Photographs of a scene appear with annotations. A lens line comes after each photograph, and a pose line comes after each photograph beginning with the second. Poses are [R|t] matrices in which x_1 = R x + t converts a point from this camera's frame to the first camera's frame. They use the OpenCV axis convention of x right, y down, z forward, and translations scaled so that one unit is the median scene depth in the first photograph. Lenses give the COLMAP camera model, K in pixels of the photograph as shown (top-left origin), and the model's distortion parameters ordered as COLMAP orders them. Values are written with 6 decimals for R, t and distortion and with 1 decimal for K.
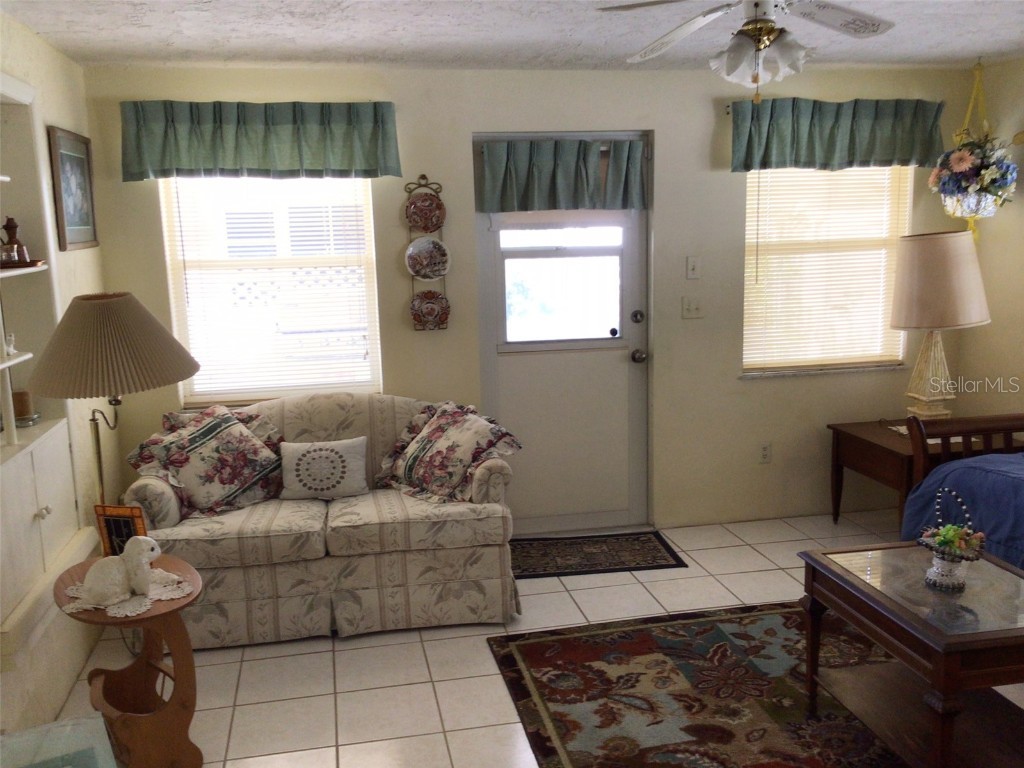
lens RADIAL K [[928.8, 0, 514.9], [0, 928.8, 385.5], [0, 0, 1]] dist [0.045539, -0.029764]
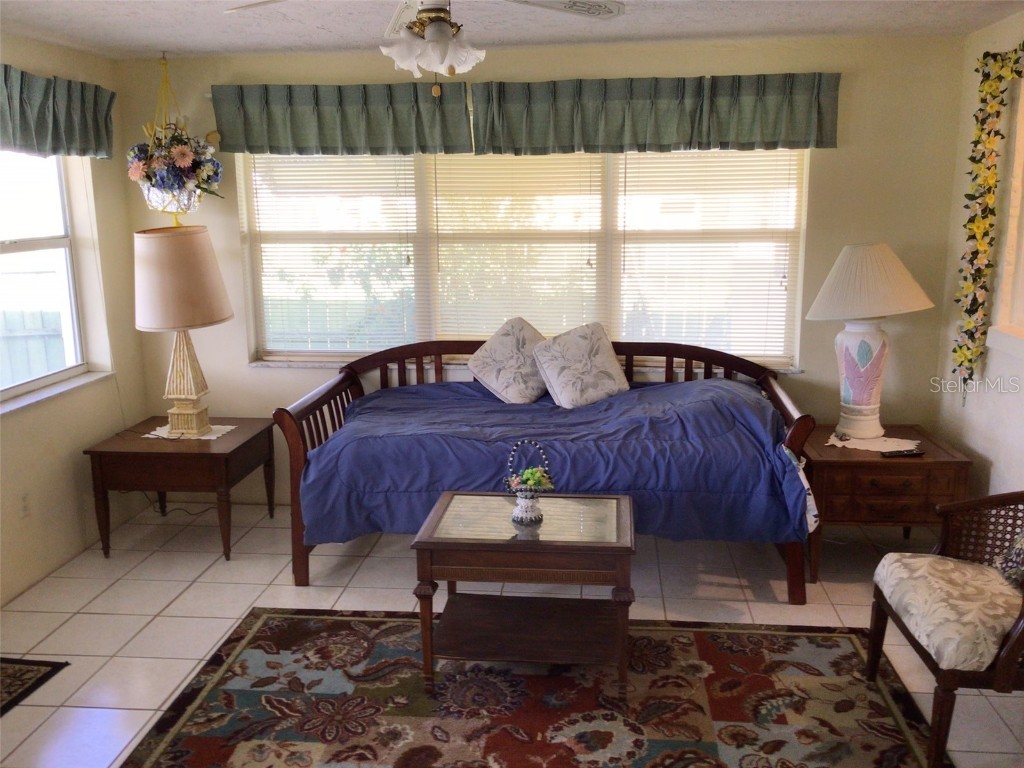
lens RADIAL K [[928.8, 0, 515.6], [0, 928.8, 381.7], [0, 0, 1]] dist [0.045539, -0.029764]
pose [[0.300490, -0.164269, 0.939532, -0.453553], [0.165760, 0.979061, 0.118166, -0.073212], [-0.939271, 0.120229, 0.321428, 0.437672]]
